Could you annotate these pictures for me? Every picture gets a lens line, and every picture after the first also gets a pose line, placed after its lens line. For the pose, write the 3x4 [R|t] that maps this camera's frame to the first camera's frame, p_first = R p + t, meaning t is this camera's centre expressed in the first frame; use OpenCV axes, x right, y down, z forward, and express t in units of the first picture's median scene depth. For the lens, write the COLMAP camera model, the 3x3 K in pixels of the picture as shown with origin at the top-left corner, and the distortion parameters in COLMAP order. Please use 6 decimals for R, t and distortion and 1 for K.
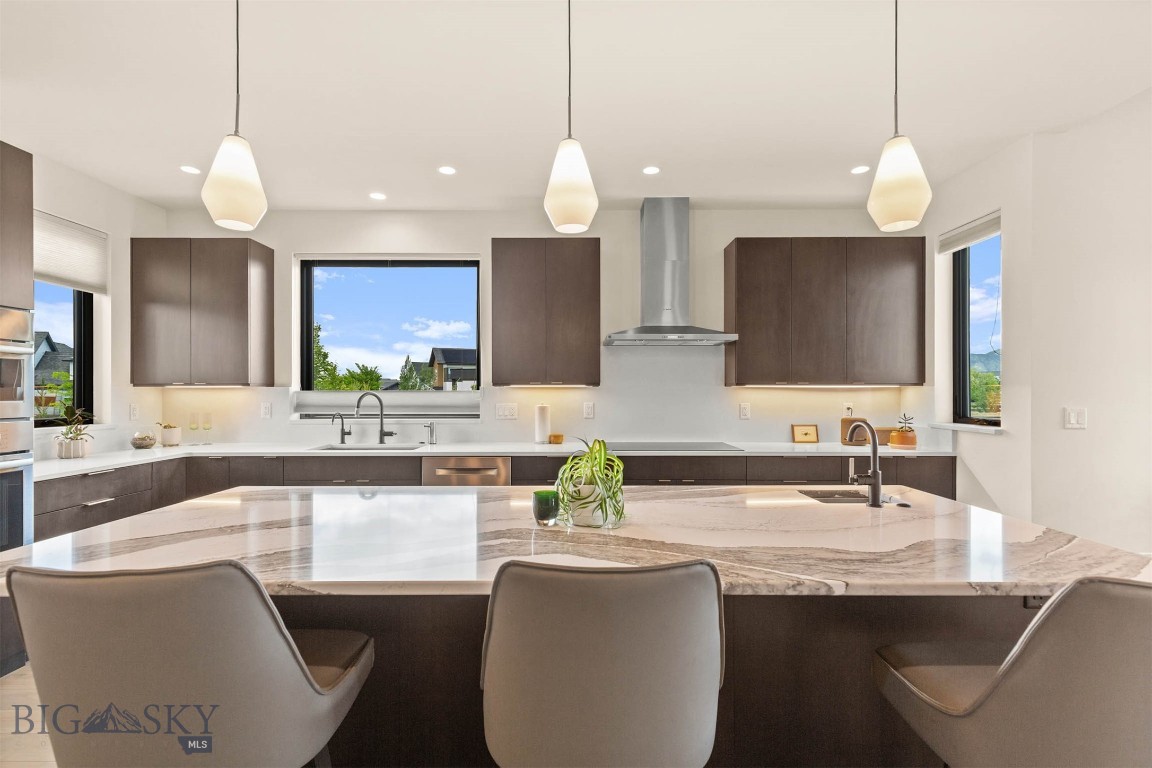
lens RADIAL K [[517.7, 0, 579.8], [0, 517.7, 392.8], [0, 0, 1]] dist [0.000989, -0.000210]
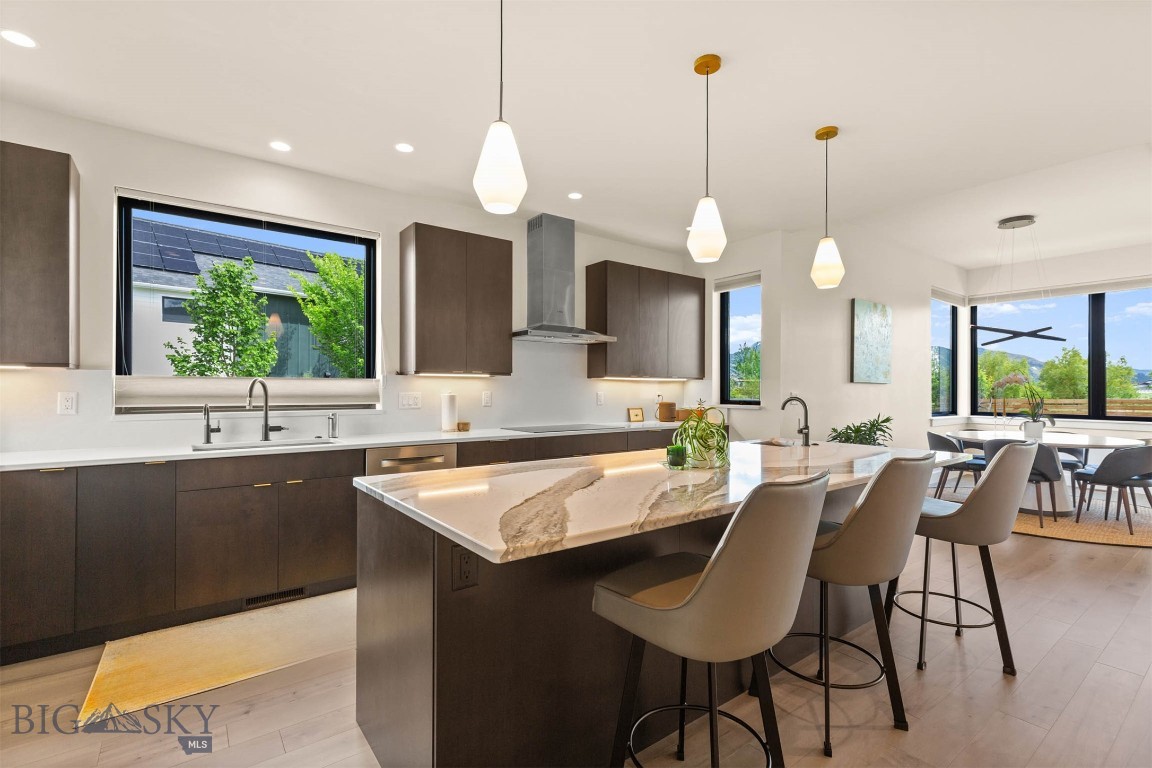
lens RADIAL K [[525.9, 0, 576.6], [0, 525.9, 387.9], [0, 0, 1]] dist [0.005968, -0.000798]
pose [[0.800618, 0.003027, 0.599168, -0.495700], [-0.003715, 0.999993, -0.000088, 0.011194], [-0.599164, -0.002156, 0.800624, 0.020728]]
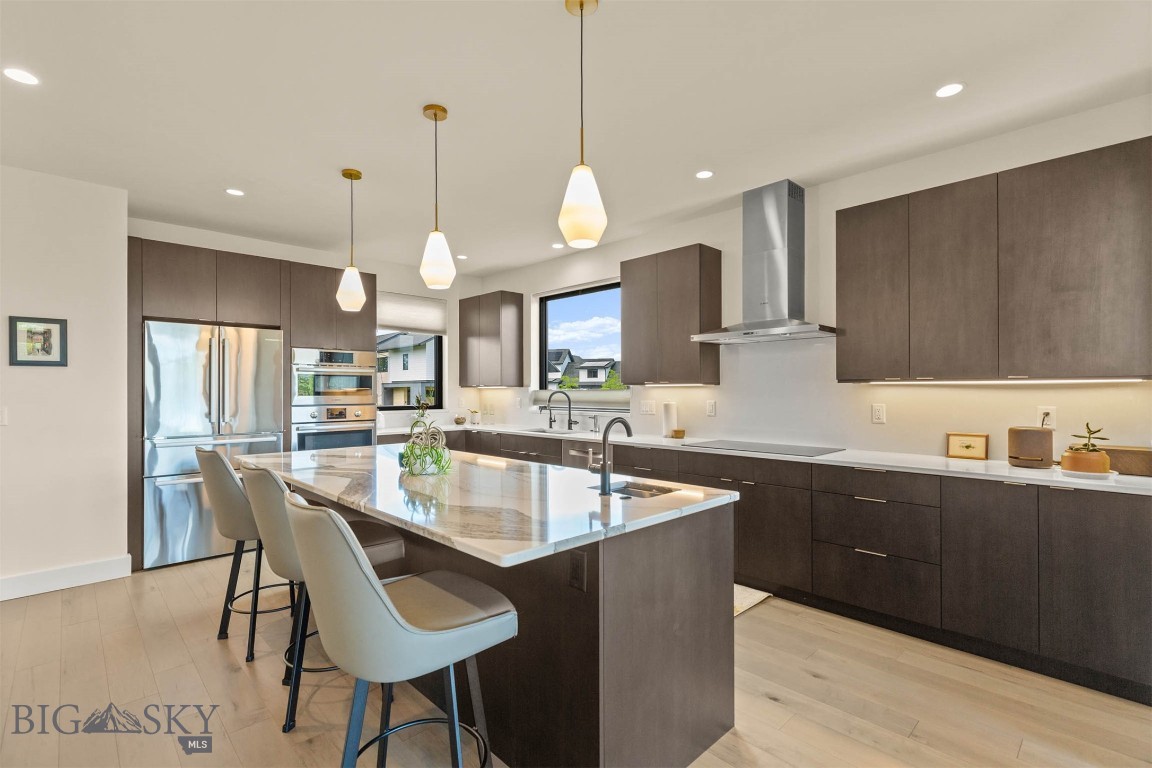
lens RADIAL K [[523.1, 0, 578.6], [0, 523.1, 390.6], [0, 0, 1]] dist [0.008568, -0.000651]
pose [[0.697654, -0.001156, -0.716434, 0.595983], [0.001168, 0.999999, -0.000476, -0.000833], [0.716434, -0.000505, 0.697655, 0.084411]]
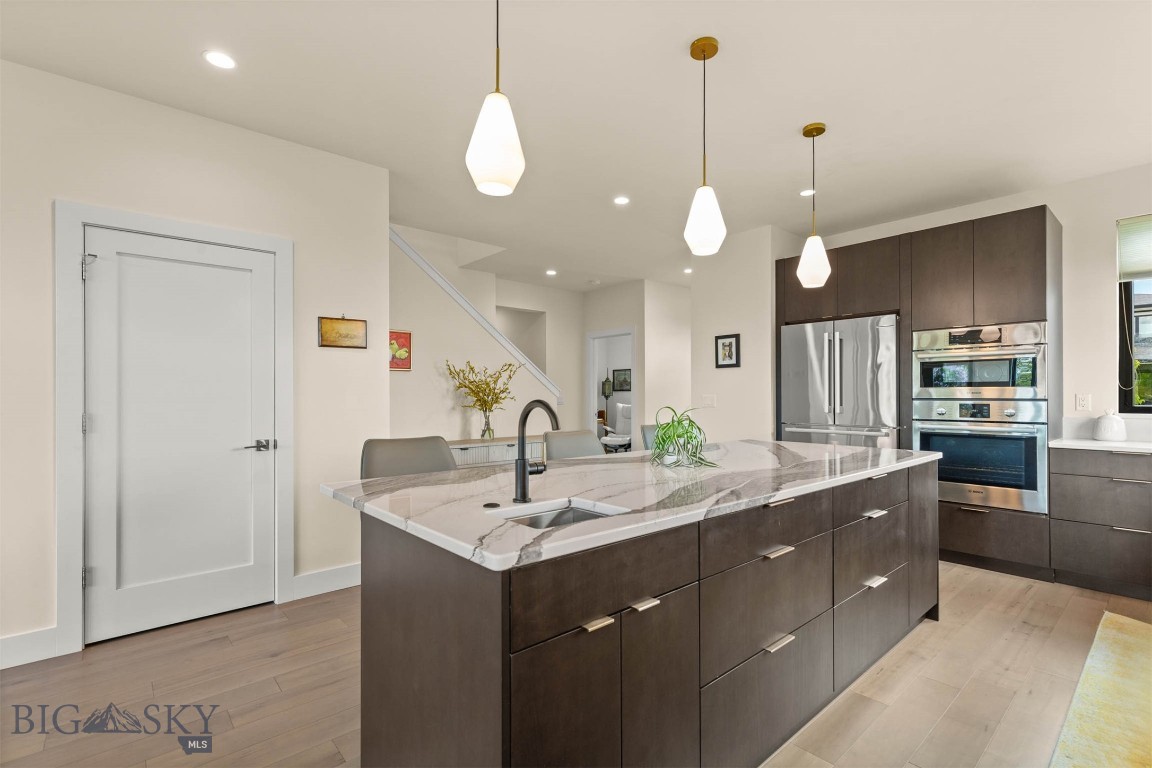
lens RADIAL K [[525.9, 0, 576.6], [0, 525.9, 387.9], [0, 0, 1]] dist [0.005968, -0.000798]
pose [[-0.749242, -0.005141, -0.662276, 0.472942], [0.003202, 0.999930, -0.011384, 0.019058], [0.662288, -0.010649, -0.749173, 0.753086]]
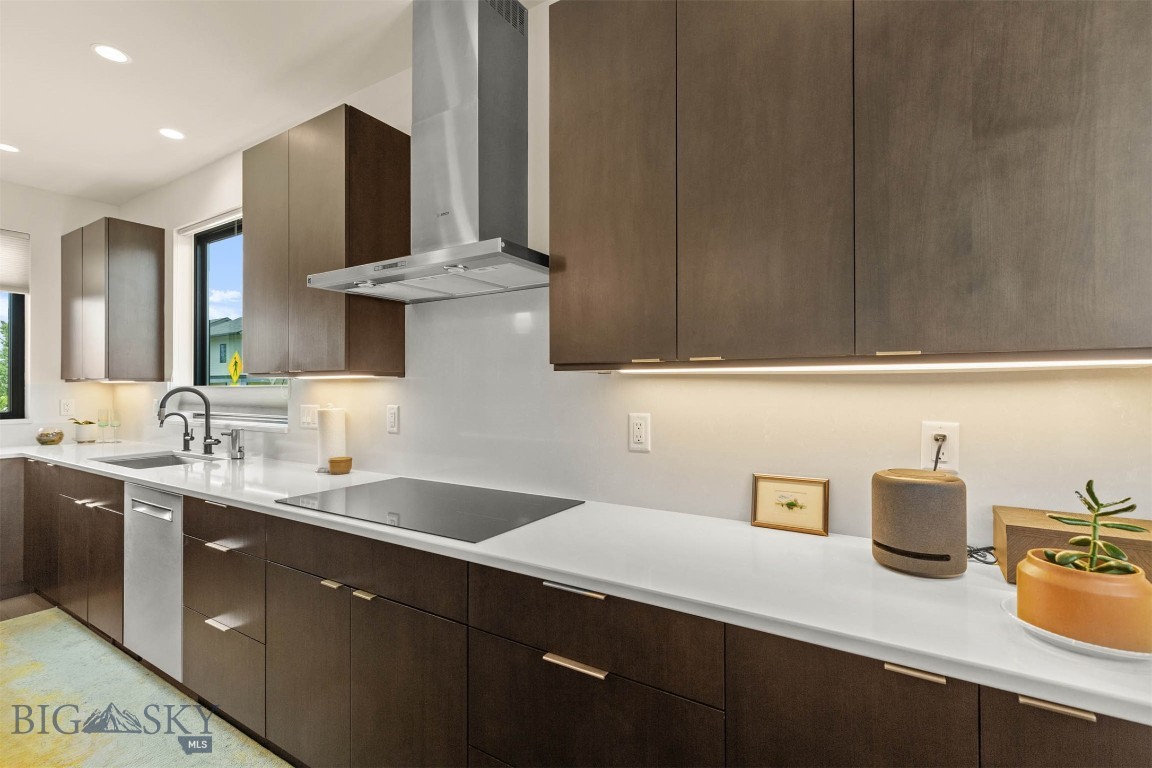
lens RADIAL K [[515.8, 0, 579.1], [0, 515.8, 382.3], [0, 0, 1]] dist [0.001197, 0.000051]
pose [[0.852925, -0.005442, -0.522005, 0.506224], [0.001526, 0.999967, -0.007931, -0.001652], [0.522031, 0.005968, 0.852905, 0.633964]]
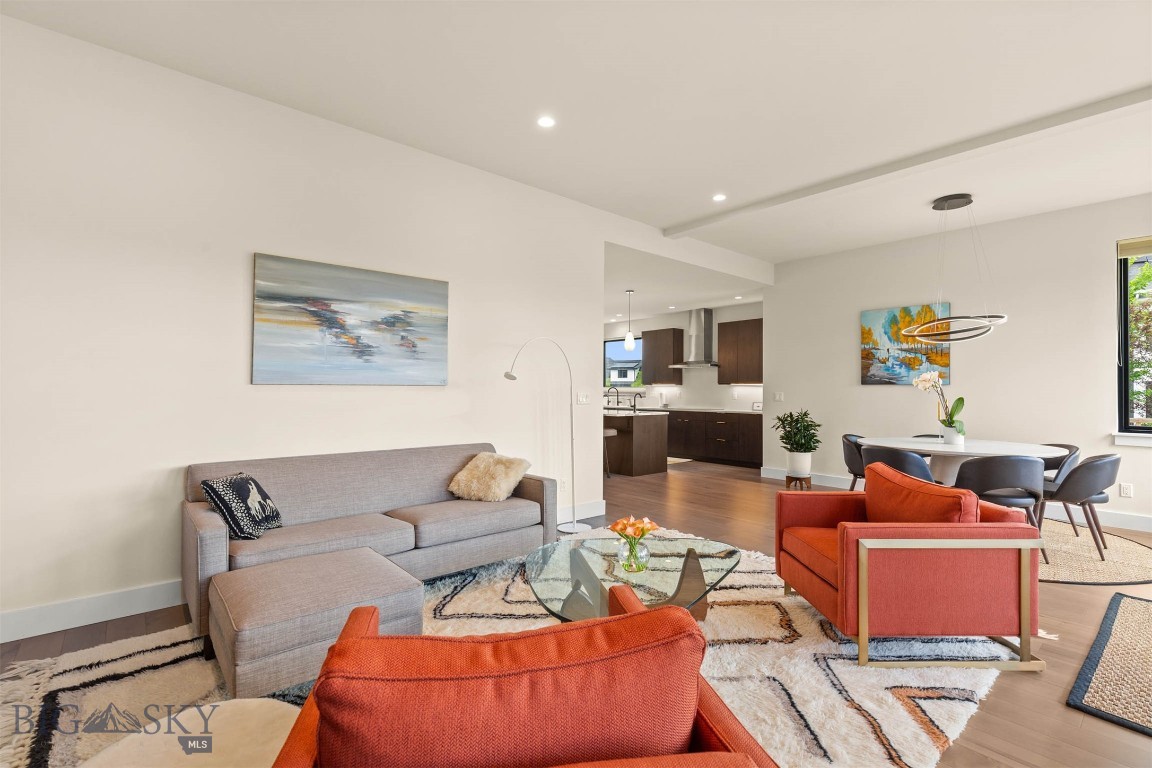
lens RADIAL K [[518.1, 0, 570.7], [0, 518.1, 383.0], [0, 0, 1]] dist [0.010046, -0.000004]
pose [[0.645381, -0.004636, -0.763847, 1.615258], [-0.007956, 0.999887, -0.012790, 0.013553], [0.763820, 0.014332, 0.645270, -1.020405]]
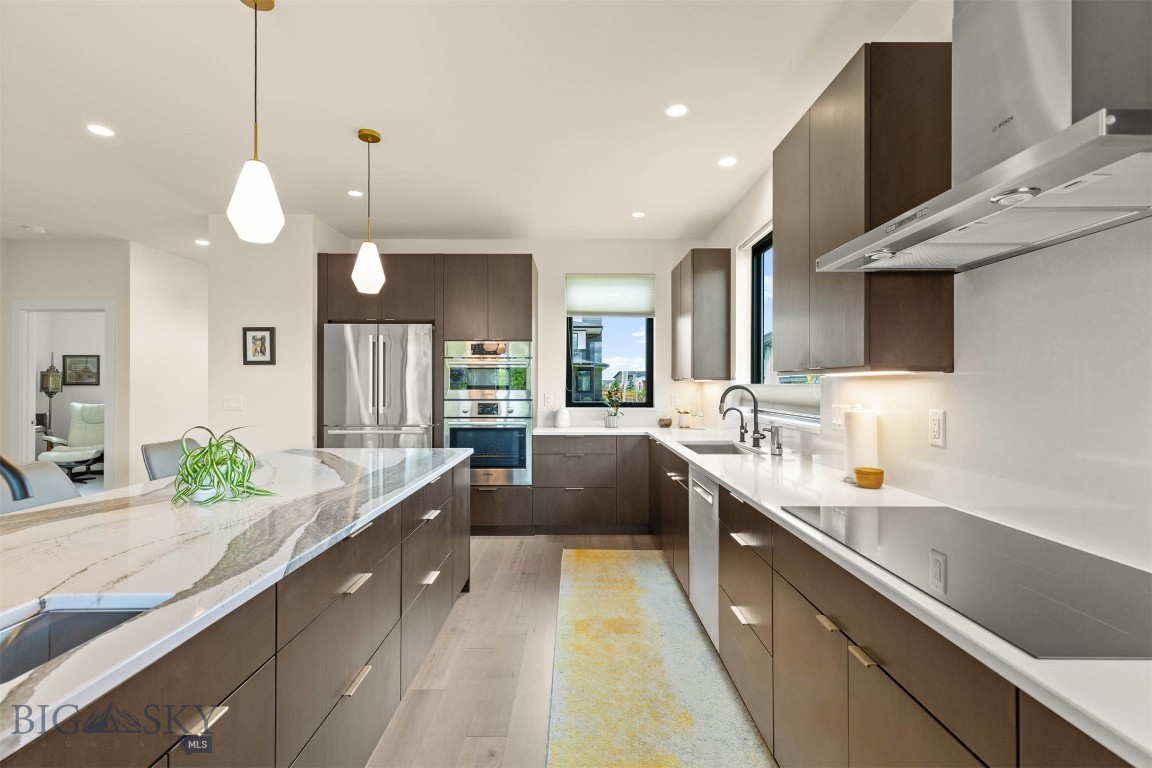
lens RADIAL K [[519.6, 0, 580.2], [0, 519.6, 382.3], [0, 0, 1]] dist [0.006632, -0.000114]
pose [[0.011016, -0.004720, -0.999928, 0.467280], [-0.001626, 0.999987, -0.004738, -0.001567], [0.999938, 0.001678, 0.011008, 0.710531]]
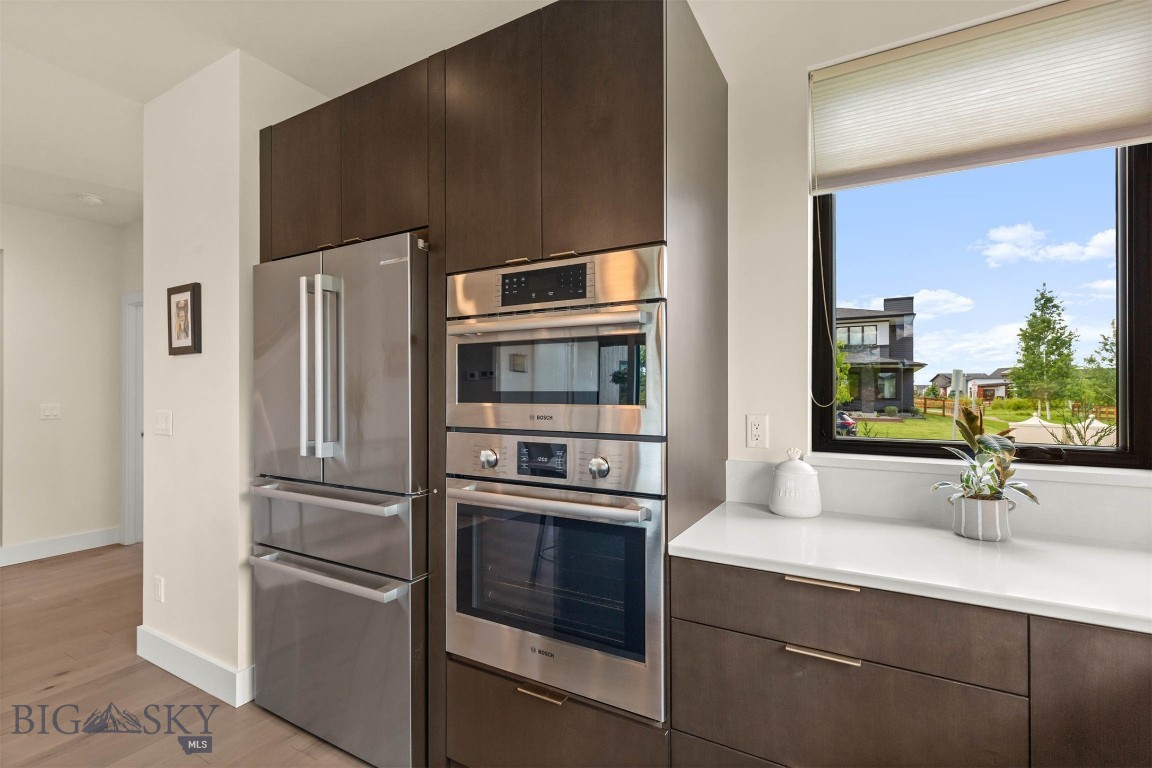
lens RADIAL K [[519.6, 0, 580.2], [0, 519.6, 382.3], [0, 0, 1]] dist [0.006632, -0.000114]
pose [[-0.492172, -0.014051, -0.870384, -0.330646], [0.000843, 0.999862, -0.016619, 0.000038], [0.870497, -0.008913, -0.492092, 0.737272]]
